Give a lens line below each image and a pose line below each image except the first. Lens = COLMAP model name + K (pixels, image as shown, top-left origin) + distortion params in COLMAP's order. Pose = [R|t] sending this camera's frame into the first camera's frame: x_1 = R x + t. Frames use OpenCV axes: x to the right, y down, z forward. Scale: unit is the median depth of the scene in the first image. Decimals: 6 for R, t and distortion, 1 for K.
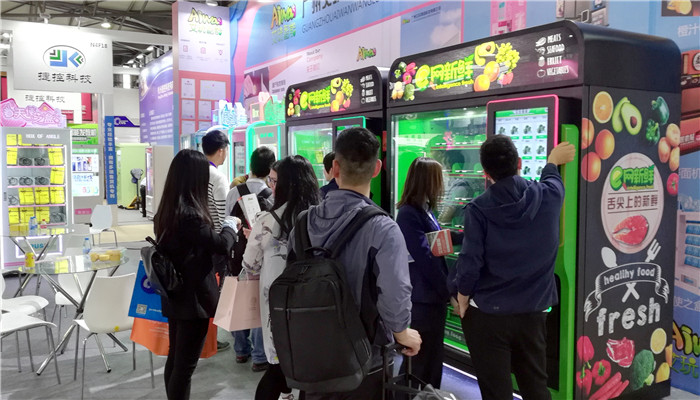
lens RADIAL K [[605.1, 0, 350.0], [0, 605.1, 200.0], [0, 0, 1]] dist [0.001468, -0.000702]
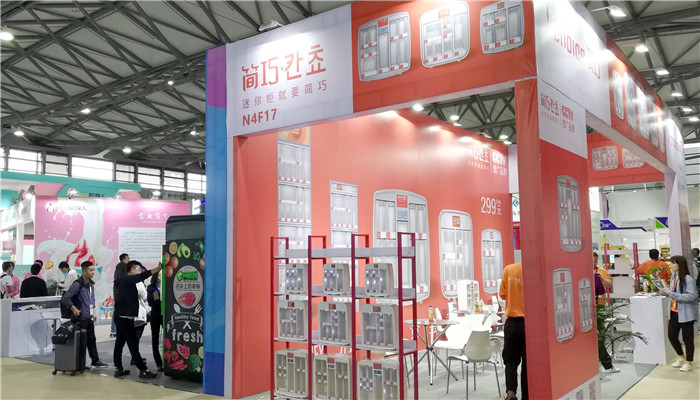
lens RADIAL K [[605.1, 0, 350.0], [0, 605.1, 200.0], [0, 0, 1]] dist [0.001468, -0.000702]
pose [[0.410597, -0.092427, -0.907120, 2.924649], [-0.049985, 0.991072, -0.123606, -0.070852], [0.910446, 0.096094, 0.402311, 0.595408]]
